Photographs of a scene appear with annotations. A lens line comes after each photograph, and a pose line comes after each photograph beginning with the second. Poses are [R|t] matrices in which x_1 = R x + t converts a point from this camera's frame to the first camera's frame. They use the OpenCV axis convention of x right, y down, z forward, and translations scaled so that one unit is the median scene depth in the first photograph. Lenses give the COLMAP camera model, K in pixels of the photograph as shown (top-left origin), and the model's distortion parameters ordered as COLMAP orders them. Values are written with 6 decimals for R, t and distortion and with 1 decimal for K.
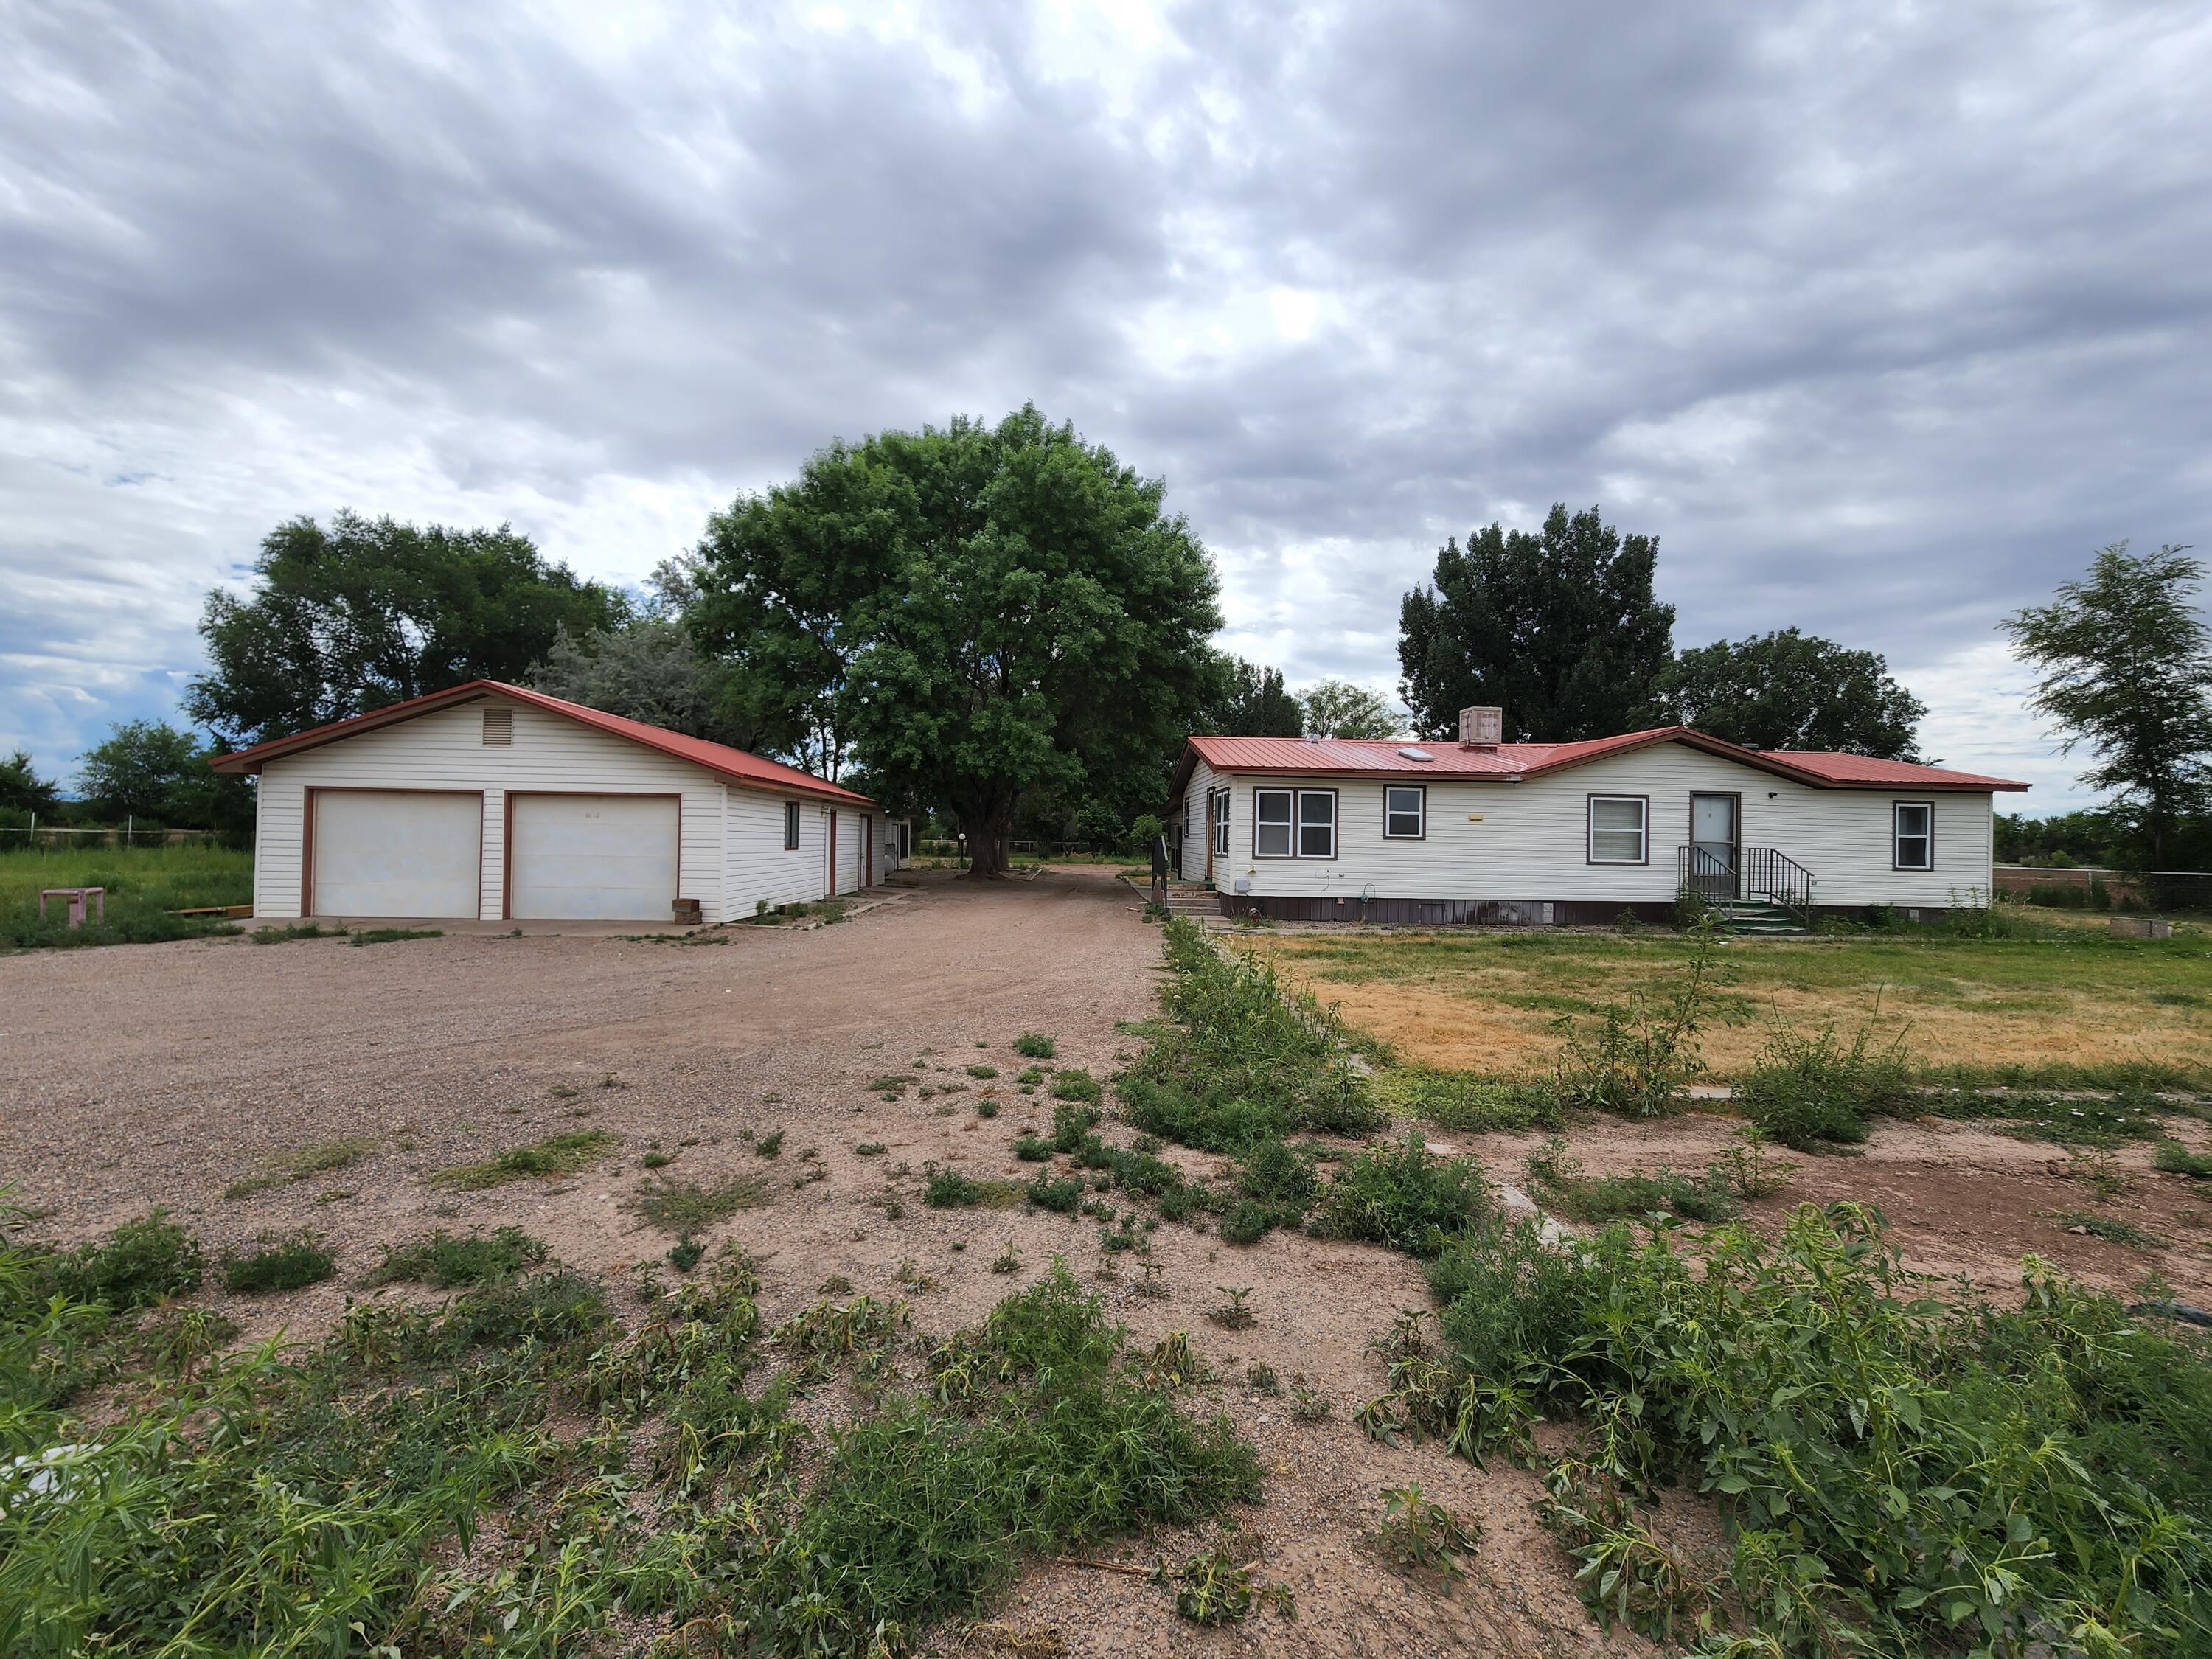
lens RADIAL K [[924.1, 0, 1106.0], [0, 924.1, 829.5], [0, 0, 1]] dist [-0.001575, -0.000081]
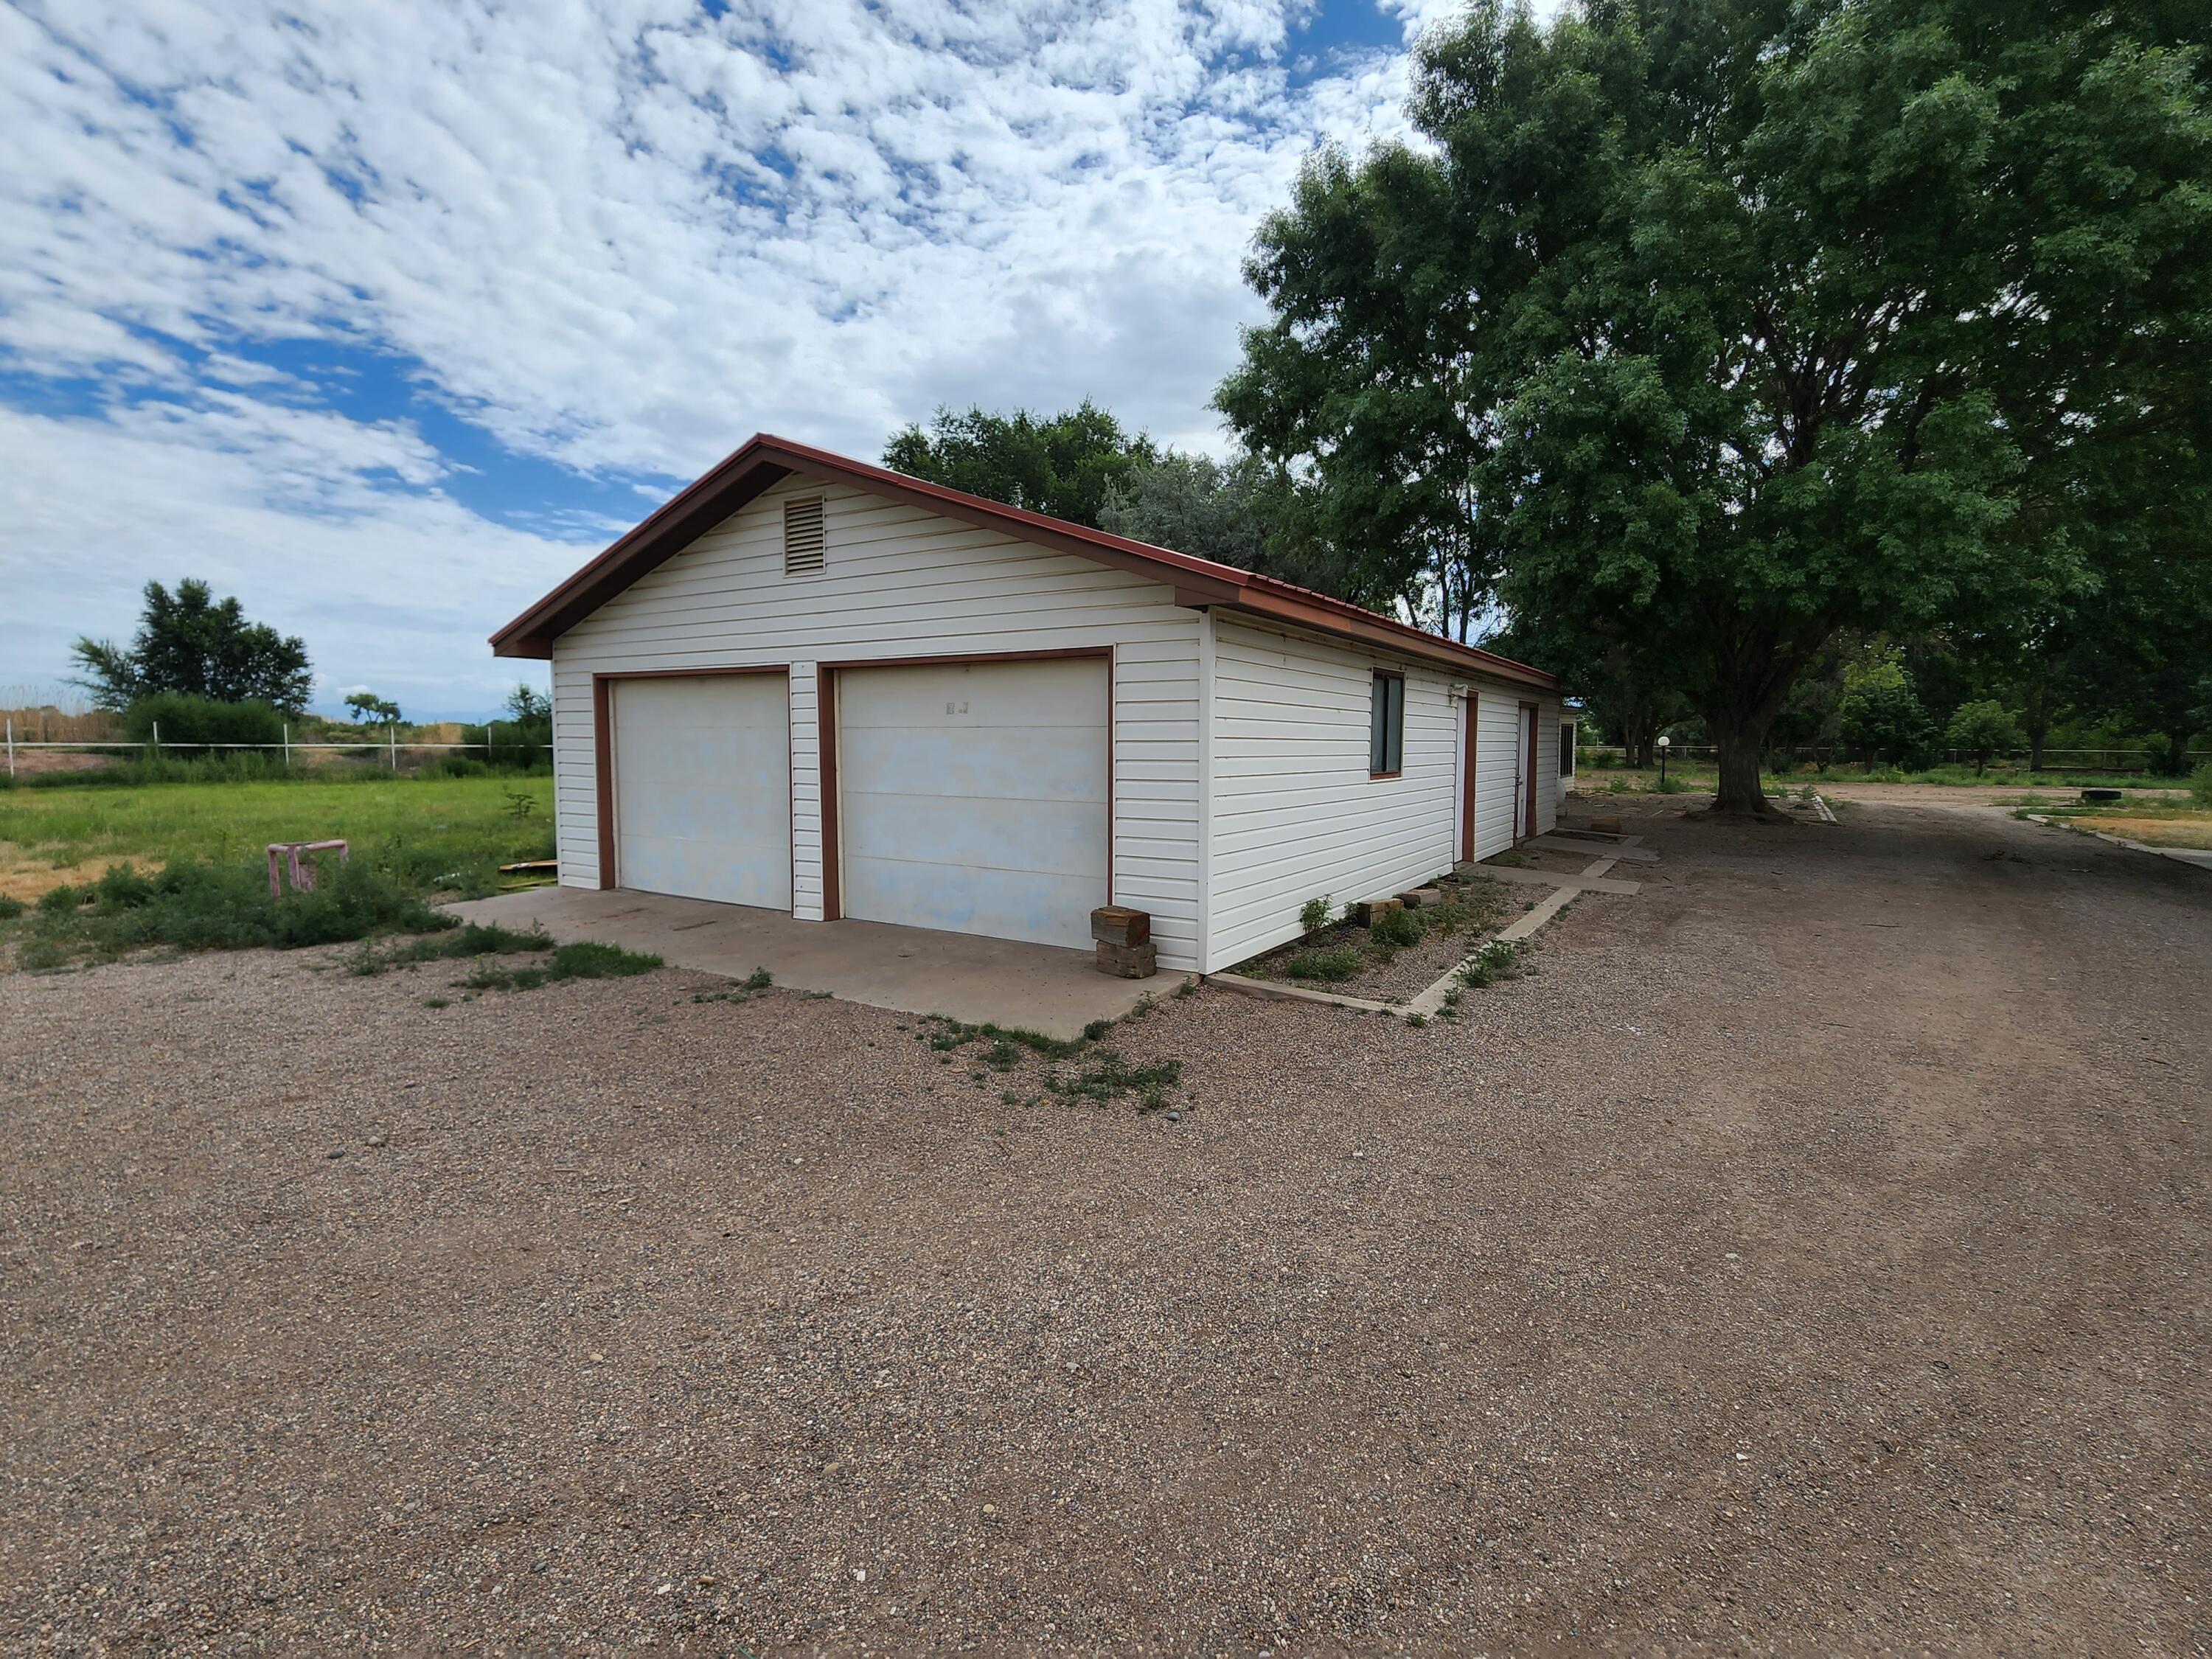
lens RADIAL K [[1016.1, 0, 1104.6], [0, 1016.1, 812.3], [0, 0, 1]] dist [-0.001878, -0.000212]
pose [[0.818971, 0.027918, -0.573155, -0.128582], [0.015904, 0.997328, 0.071303, 0.000935], [0.573614, -0.067510, 0.816339, 0.393853]]
